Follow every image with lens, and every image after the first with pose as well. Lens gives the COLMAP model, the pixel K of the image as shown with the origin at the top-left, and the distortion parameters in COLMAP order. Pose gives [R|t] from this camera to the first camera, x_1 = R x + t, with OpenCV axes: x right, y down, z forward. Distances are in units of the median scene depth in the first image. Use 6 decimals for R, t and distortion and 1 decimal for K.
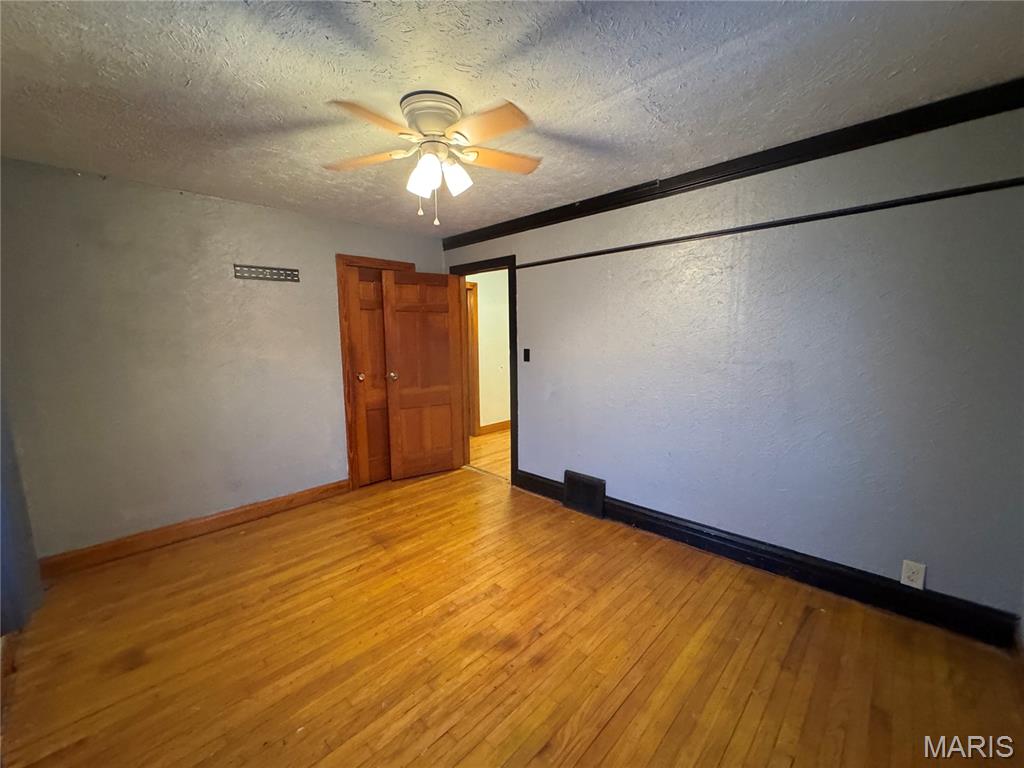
lens RADIAL K [[408.2, 0, 512.4], [0, 408.2, 382.8], [0, 0, 1]] dist [-0.003148, 0.000700]
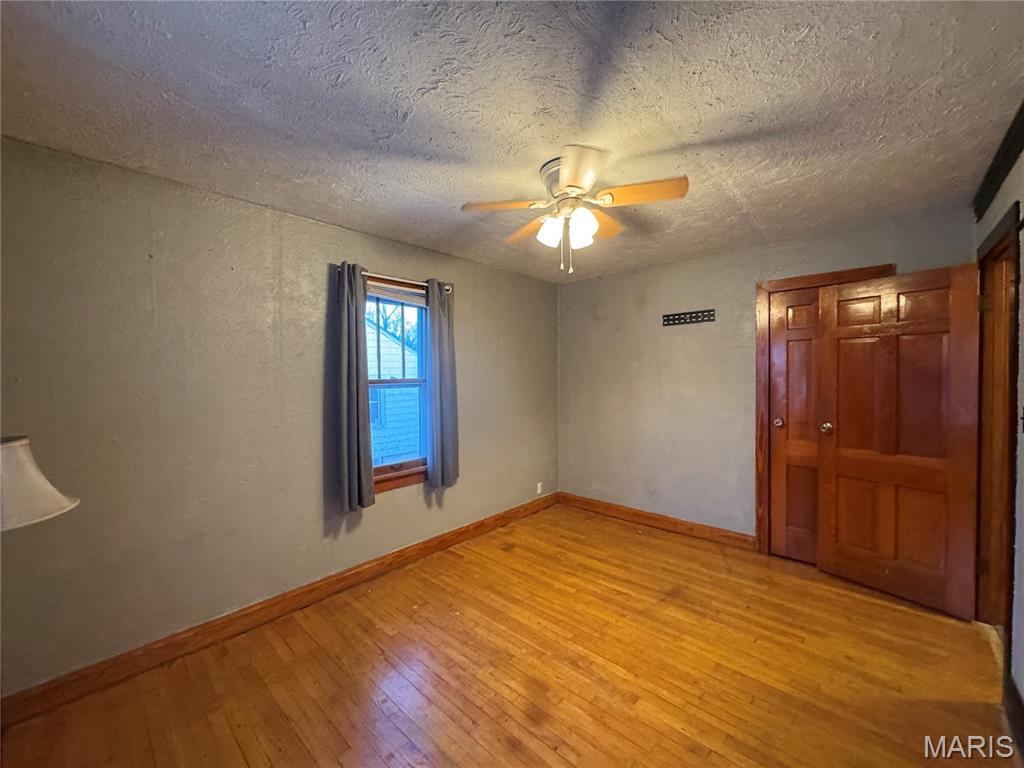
lens RADIAL K [[408.2, 0, 511.2], [0, 408.2, 384.0], [0, 0, 1]] dist [-0.003148, 0.000700]
pose [[0.025121, 0.033210, -0.999133, 0.635718], [-0.106925, 0.993804, 0.030345, -0.084016], [0.993950, 0.106070, 0.028516, 0.613471]]
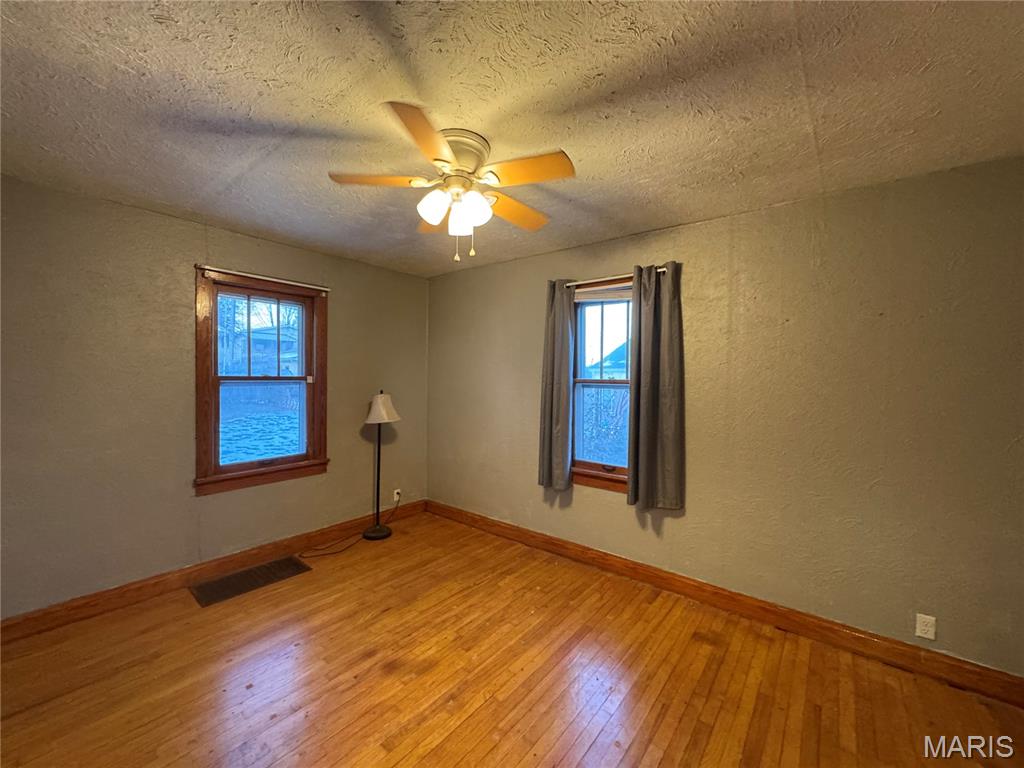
lens RADIAL K [[408.2, 0, 511.6], [0, 408.2, 385.5], [0, 0, 1]] dist [-0.003148, 0.000700]
pose [[-0.995983, 0.000960, -0.089534, -0.164918], [-0.011754, 0.989888, 0.141364, -0.170372], [0.088764, 0.141849, -0.985901, 1.435976]]
